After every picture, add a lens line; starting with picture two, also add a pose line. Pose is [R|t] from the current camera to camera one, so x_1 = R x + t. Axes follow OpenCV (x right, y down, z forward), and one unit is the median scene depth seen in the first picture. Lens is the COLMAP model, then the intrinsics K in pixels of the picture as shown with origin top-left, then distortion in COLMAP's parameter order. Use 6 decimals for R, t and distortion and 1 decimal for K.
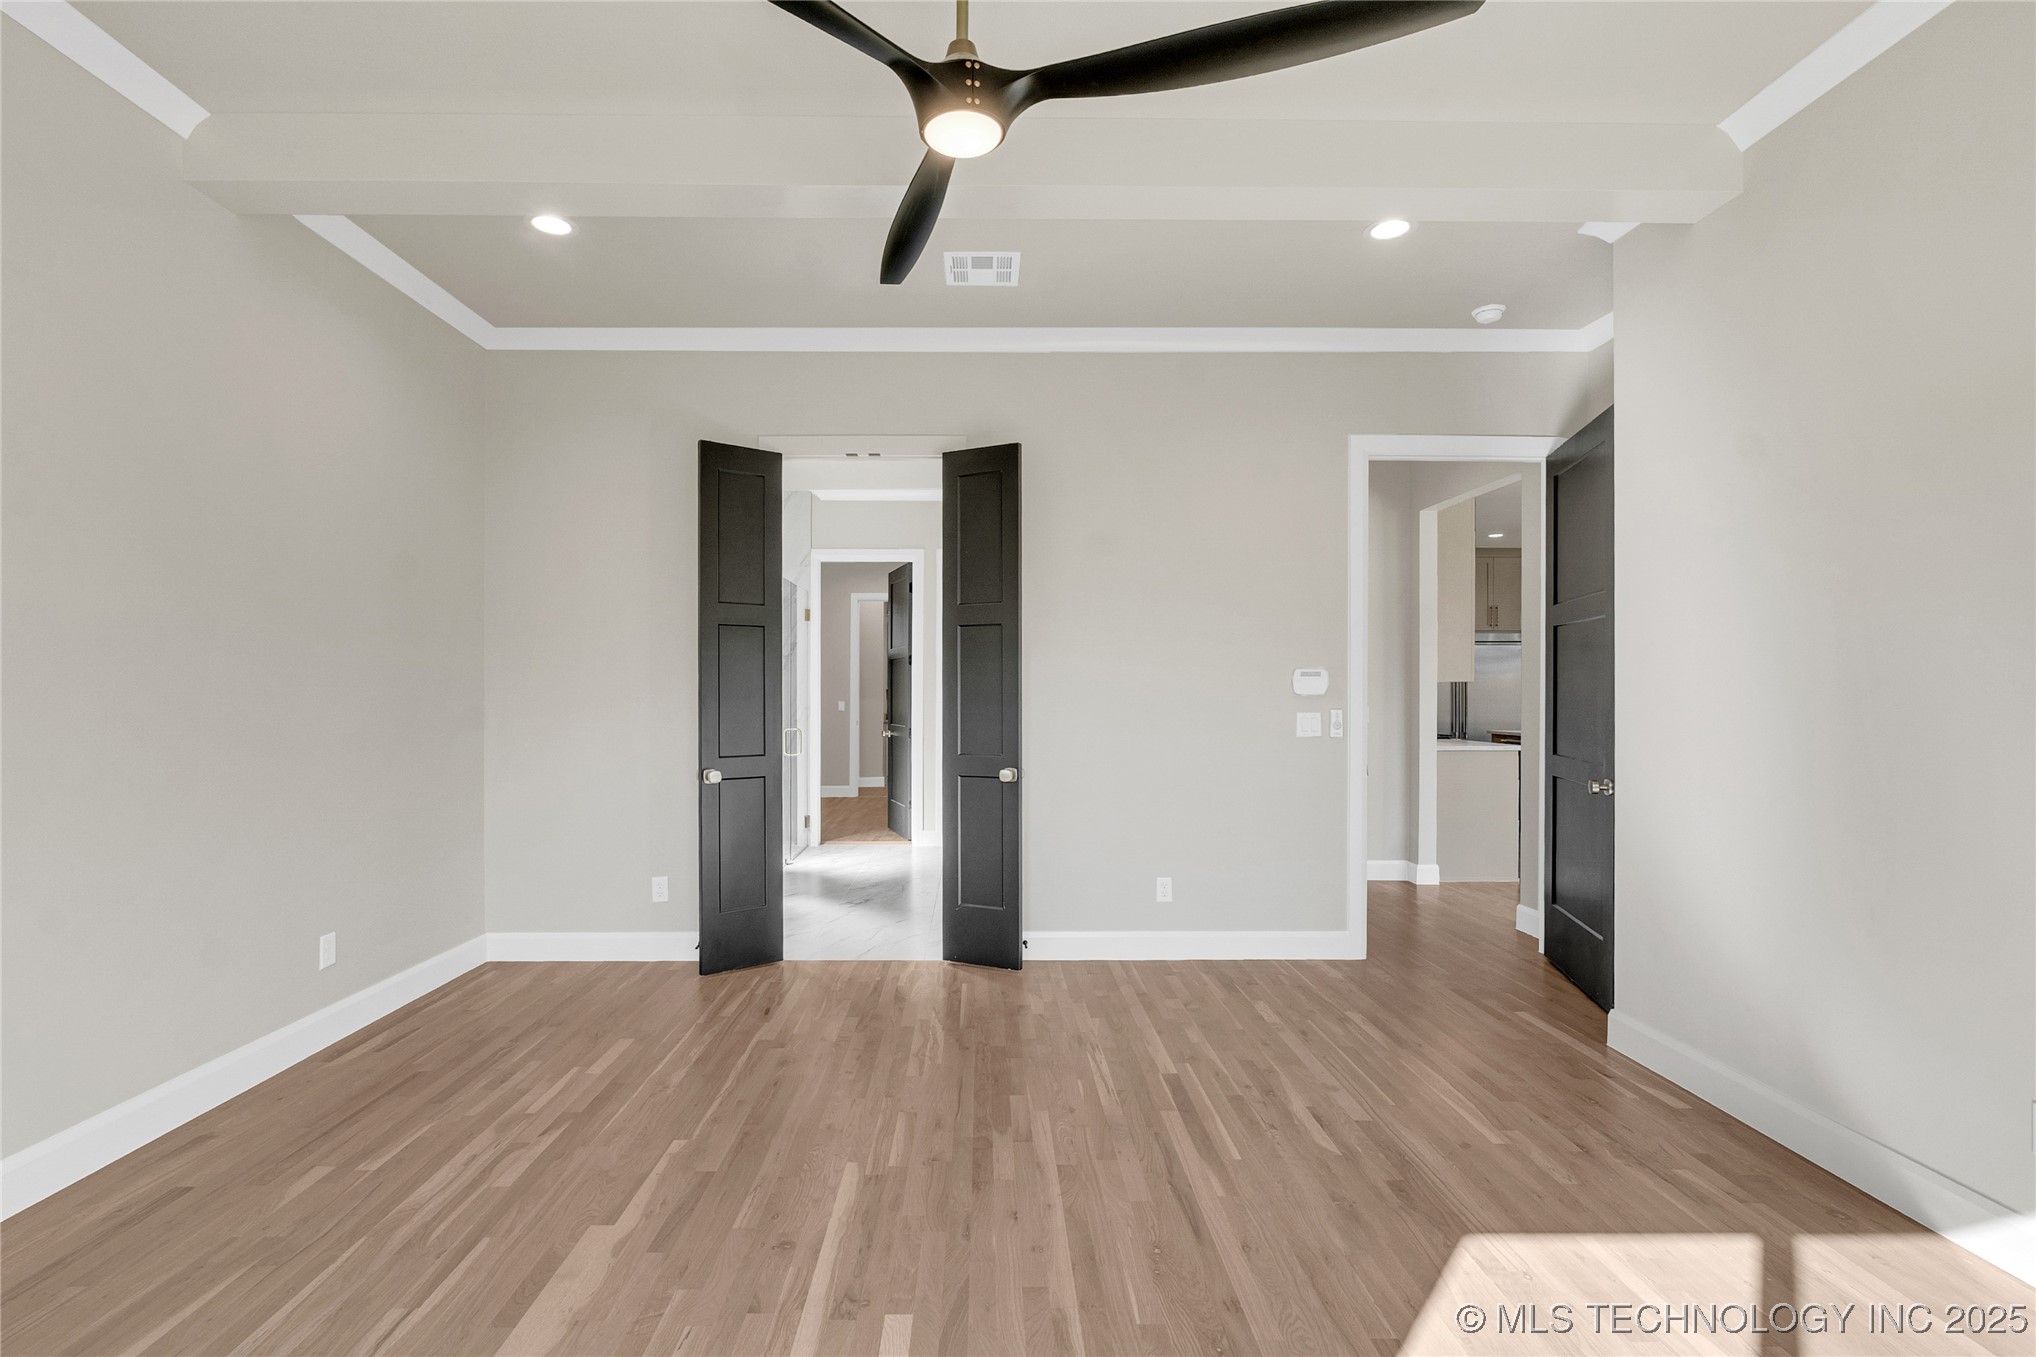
lens RADIAL K [[944.1, 0, 992.0], [0, 944.1, 691.5], [0, 0, 1]] dist [-0.012418, 0.001872]
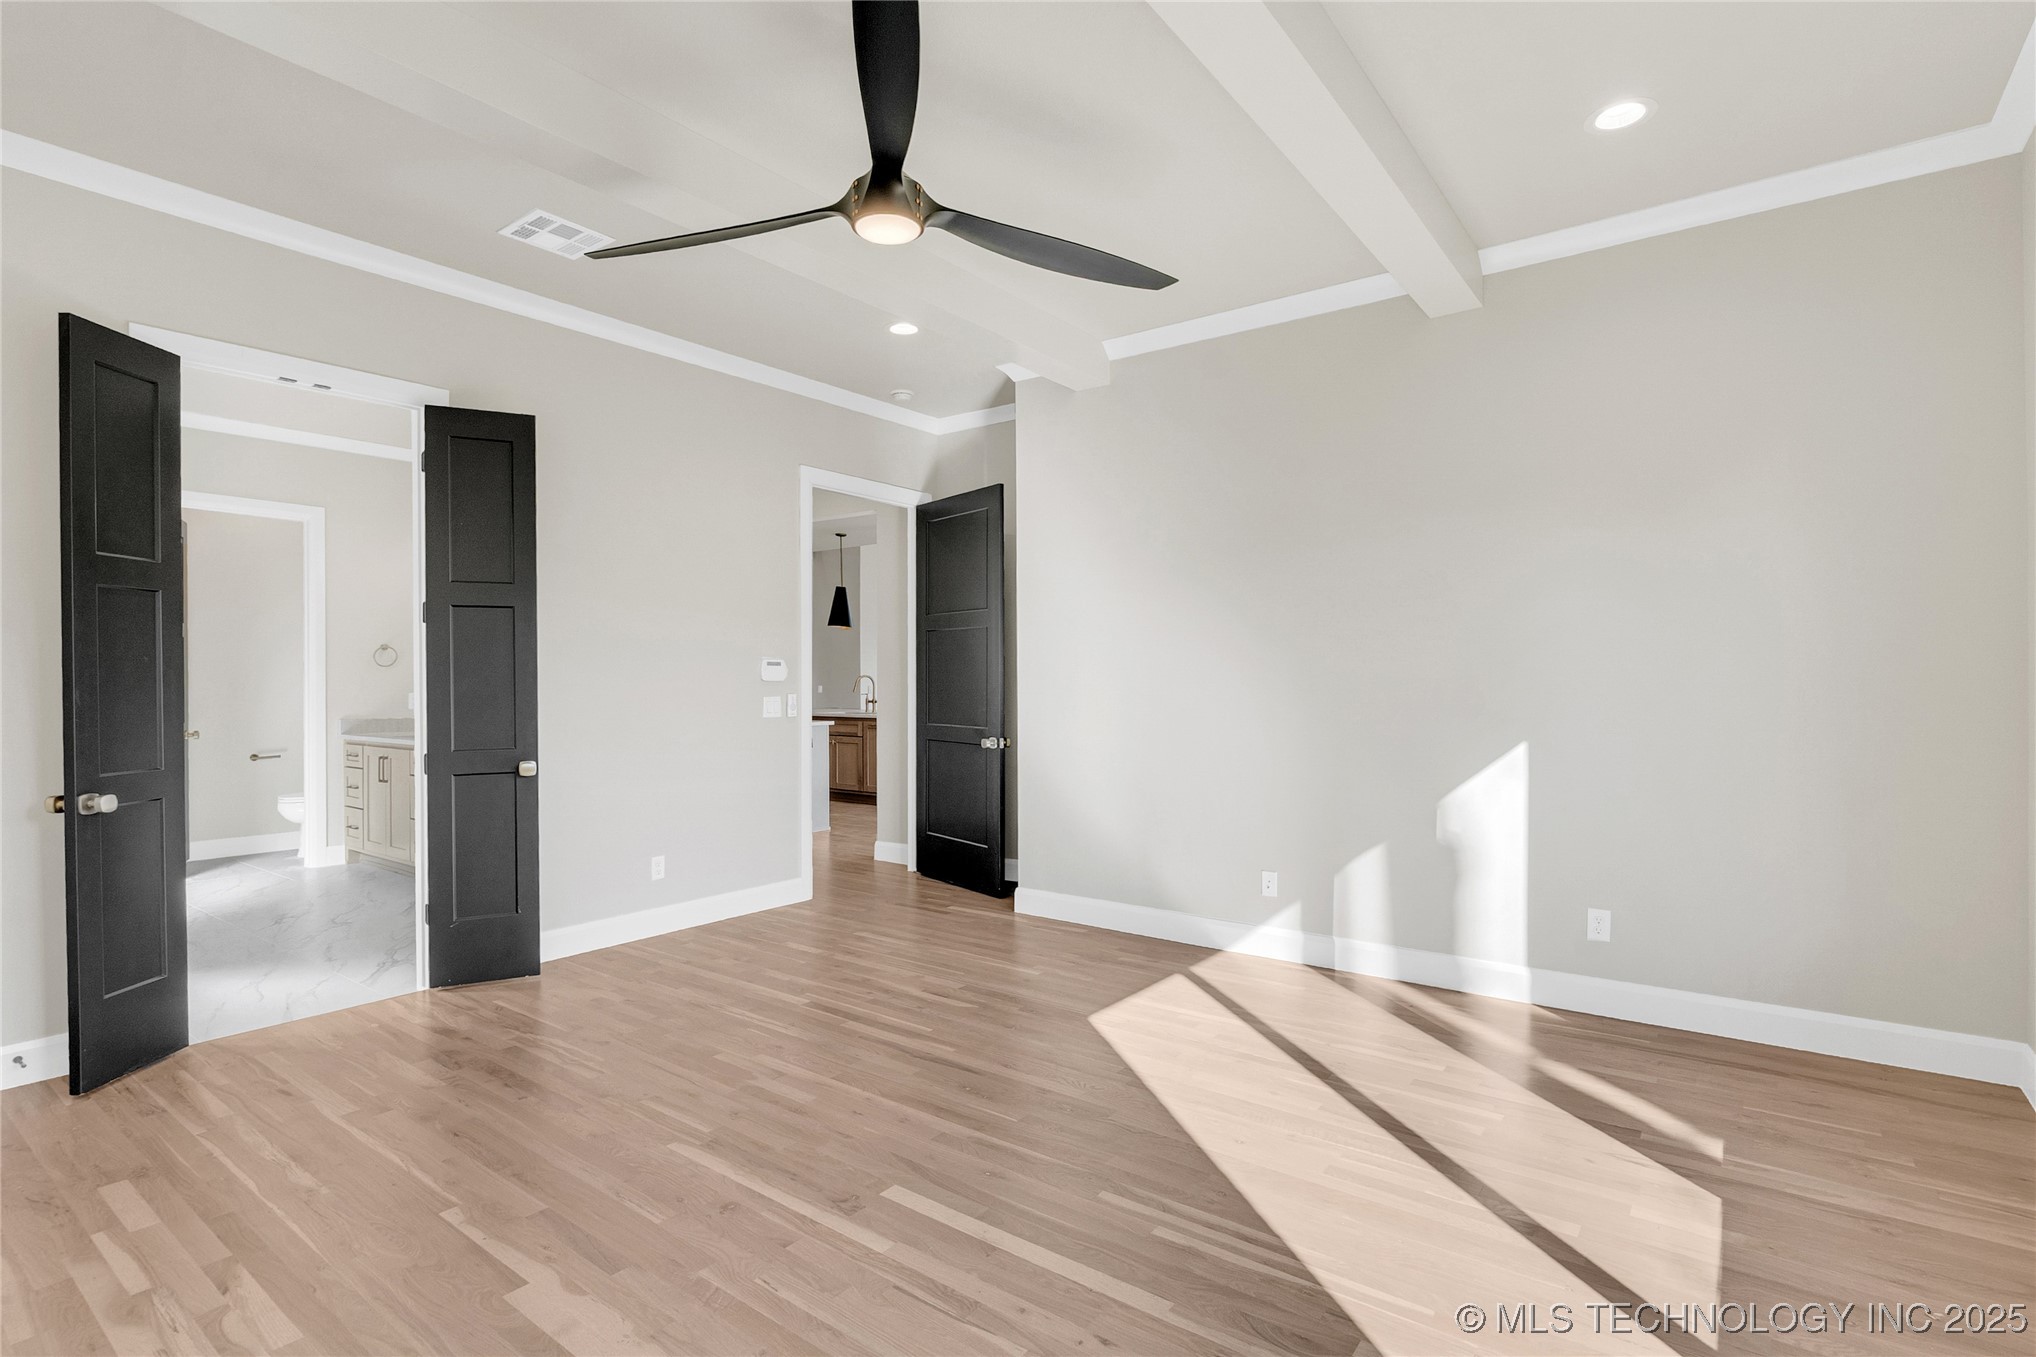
lens RADIAL K [[944.1, 0, 1001.1], [0, 944.1, 679.2], [0, 0, 1]] dist [-0.012418, 0.001872]
pose [[0.628105, -0.003322, 0.778121, -0.426380], [0.000469, 0.999992, 0.003890, -0.003811], [-0.778128, -0.002079, 0.628102, 0.049953]]
